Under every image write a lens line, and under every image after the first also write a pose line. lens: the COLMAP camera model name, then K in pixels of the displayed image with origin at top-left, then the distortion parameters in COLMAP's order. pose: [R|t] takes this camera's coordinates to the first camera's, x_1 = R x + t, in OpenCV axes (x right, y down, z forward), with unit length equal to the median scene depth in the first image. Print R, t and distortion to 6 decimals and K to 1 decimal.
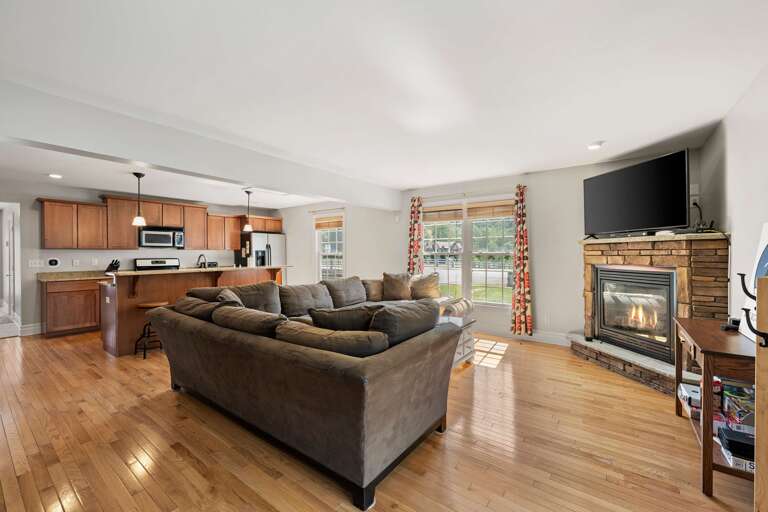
lens RADIAL K [[321.0, 0, 387.7], [0, 321.0, 254.9], [0, 0, 1]] dist [0.001134, -0.000061]
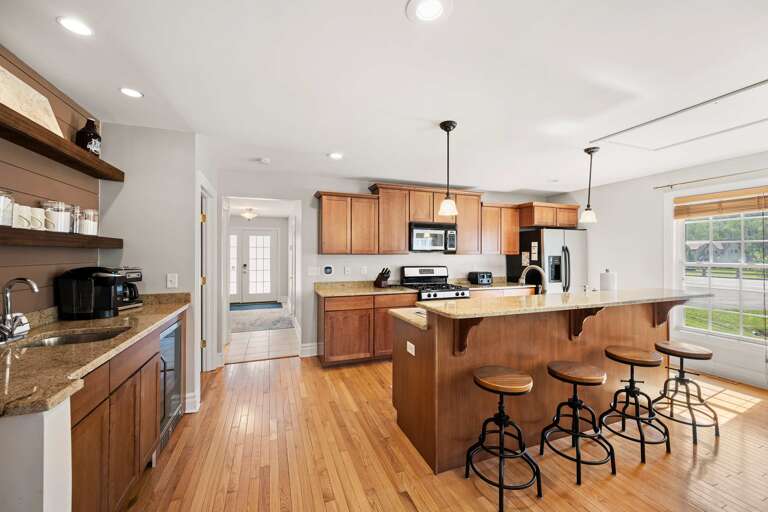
lens RADIAL K [[300.2, 0, 381.2], [0, 300.2, 253.6], [0, 0, 1]] dist [-0.000469, -0.000046]
pose [[0.837506, 0.004360, -0.546410, -0.452952], [-0.008767, 0.999947, -0.005459, -0.014870], [0.546357, 0.009363, 0.837500, 0.383323]]
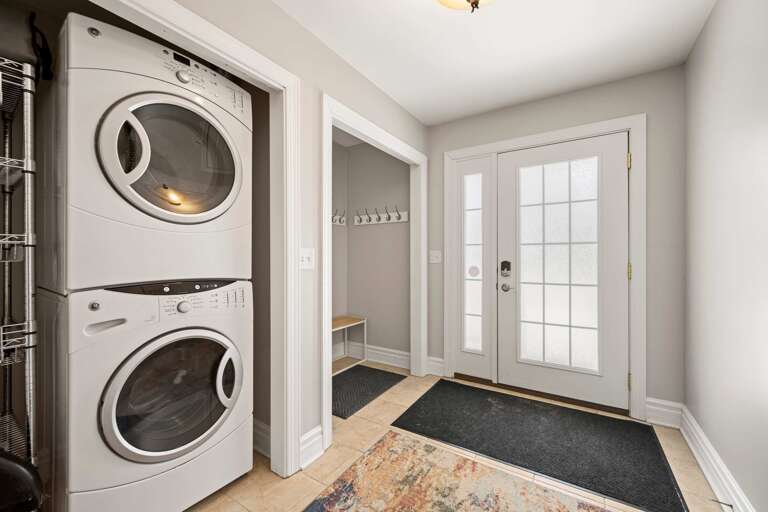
lens RADIAL K [[300.2, 0, 381.2], [0, 300.2, 253.6], [0, 0, 1]] dist [-0.000469, -0.000046]
pose [[0.077986, 0.003163, -0.996949, -0.826359], [-0.003136, 0.999991, 0.002927, 0.000046], [0.996950, 0.002898, 0.077995, 0.643820]]
